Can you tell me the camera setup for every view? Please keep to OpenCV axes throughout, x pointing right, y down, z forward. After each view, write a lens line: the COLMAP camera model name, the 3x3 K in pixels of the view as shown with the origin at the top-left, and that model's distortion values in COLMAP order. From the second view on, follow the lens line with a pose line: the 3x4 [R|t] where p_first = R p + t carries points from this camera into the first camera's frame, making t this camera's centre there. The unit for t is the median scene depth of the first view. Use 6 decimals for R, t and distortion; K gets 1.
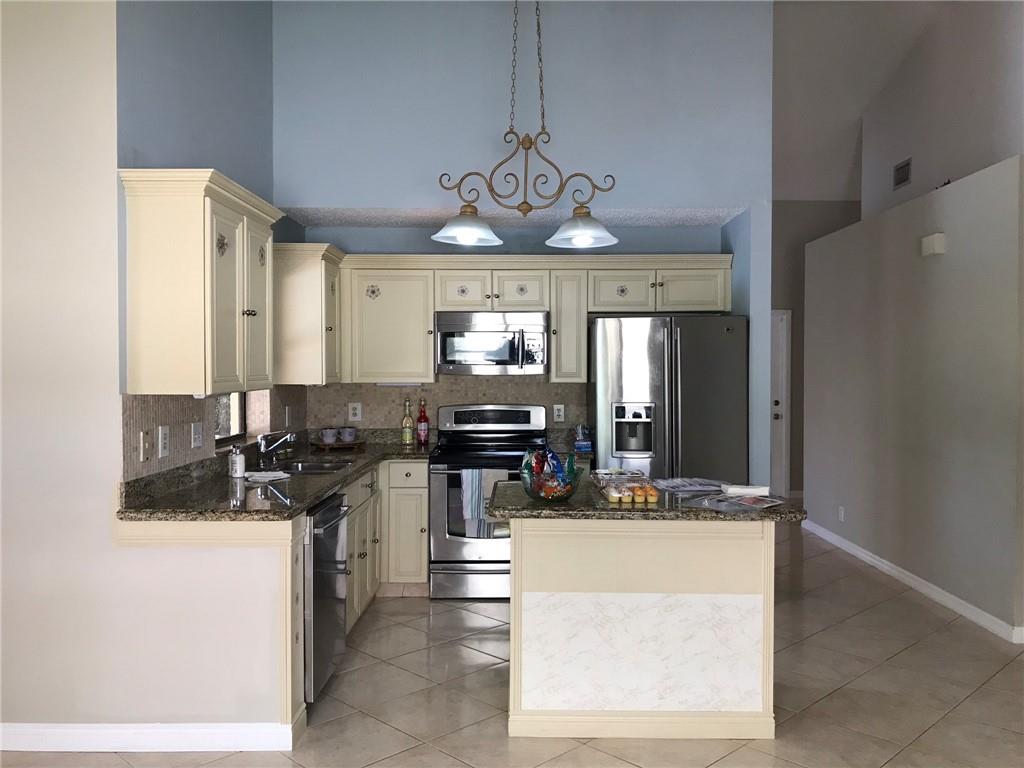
lens RADIAL K [[841.1, 0, 518.5], [0, 841.1, 380.1], [0, 0, 1]] dist [0.013250, -0.023293]
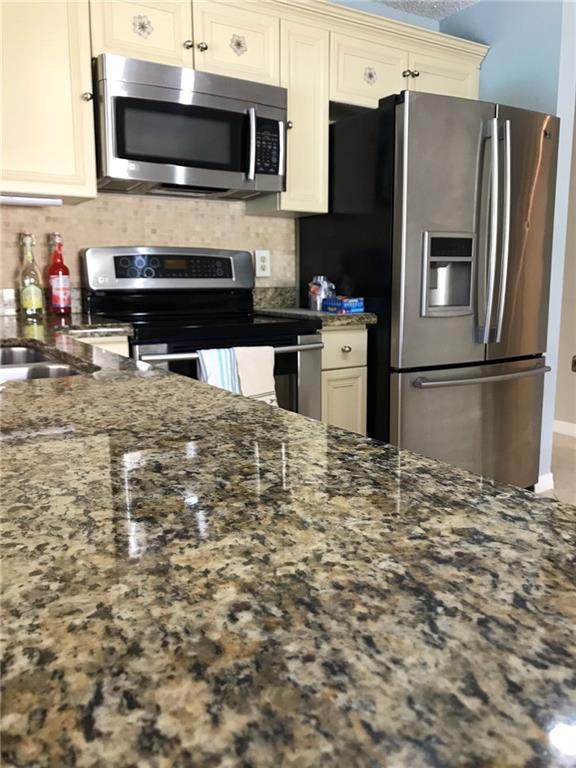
lens RADIAL K [[630.8, 0, 288.3], [0, 630.8, 380.7], [0, 0, 1]] dist [0.013250, -0.023293]
pose [[0.846871, -0.086126, 0.524778, -0.208545], [0.007160, 0.988556, 0.150686, 0.056363], [-0.531751, -0.123854, 0.837795, 0.549901]]
